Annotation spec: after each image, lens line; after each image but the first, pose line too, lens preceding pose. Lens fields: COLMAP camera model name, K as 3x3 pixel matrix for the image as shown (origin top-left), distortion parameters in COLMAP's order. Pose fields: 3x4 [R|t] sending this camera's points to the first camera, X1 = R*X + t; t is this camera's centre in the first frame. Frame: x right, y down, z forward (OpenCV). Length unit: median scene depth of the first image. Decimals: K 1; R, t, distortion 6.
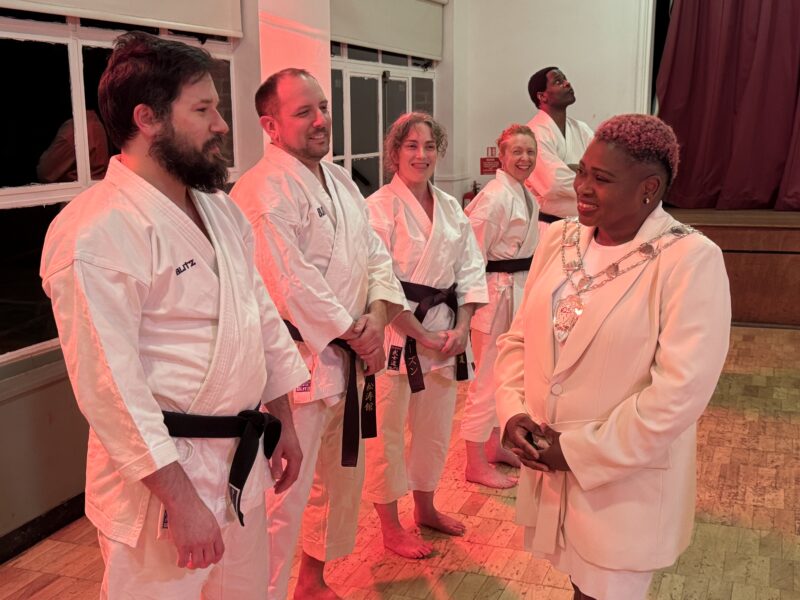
lens RADIAL K [[945.8, 0, 402.7], [0, 945.8, 294.6], [0, 0, 1]] dist [0.044173, 0.000000]
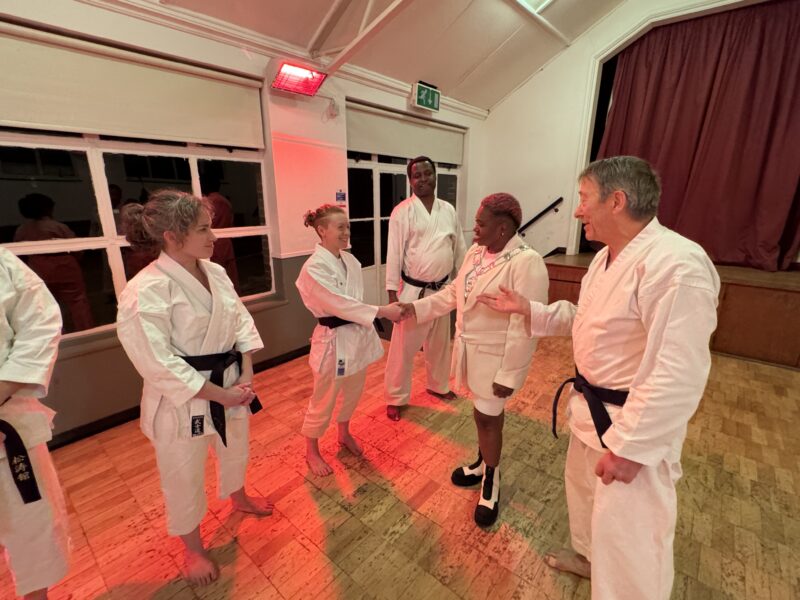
lens RADIAL K [[370.2, 0, 398.3], [0, 370.2, 297.6], [0, 0, 1]] dist [-0.004805, 0.001136]
pose [[0.942253, 0.095149, -0.321102, 0.261951], [-0.067224, 0.993013, 0.096984, -0.079710], [0.328087, -0.069798, 0.942066, 0.401739]]
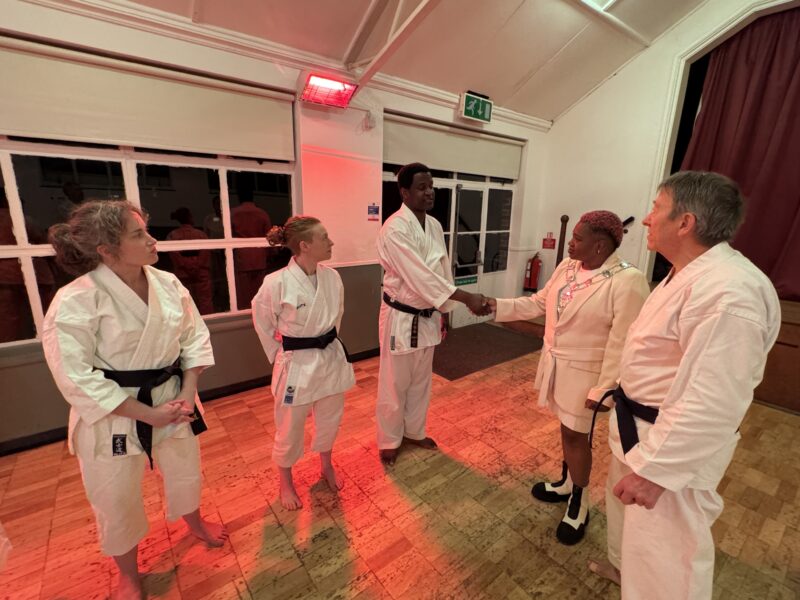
lens RADIAL K [[370.2, 0, 400.9], [0, 370.2, 297.7], [0, 0, 1]] dist [-0.004805, 0.001136]
pose [[0.857437, 0.142452, -0.494478, 0.318788], [-0.120731, 0.989788, 0.075792, -0.092613], [0.500225, -0.005288, 0.865879, 0.475771]]
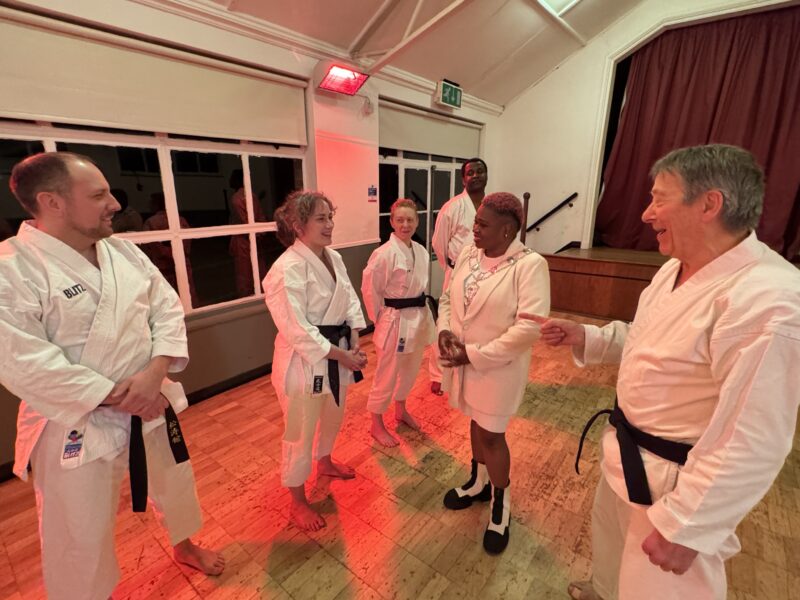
lens RADIAL K [[391.0, 0, 399.5], [0, 391.0, 298.0], [0, 0, 1]] dist [-0.002605, 0.001025]
pose [[0.953361, 0.090873, -0.287829, 0.204306], [-0.065303, 0.993116, 0.097248, -0.066052], [0.294685, -0.073916, 0.952731, 0.312565]]
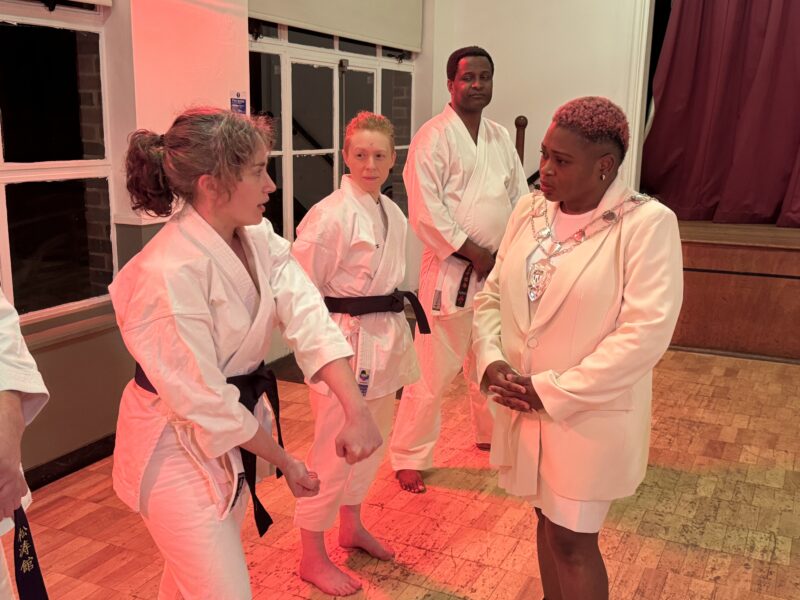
lens RADIAL K [[834.0, 0, 398.6], [0, 834.0, 302.1], [0, 0, 1]] dist [0.021826, 0.000000]
pose [[0.995735, 0.043663, -0.081275, 0.142022], [-0.041121, 0.998619, 0.032695, -0.038912], [0.082590, -0.029213, 0.996155, 0.247109]]
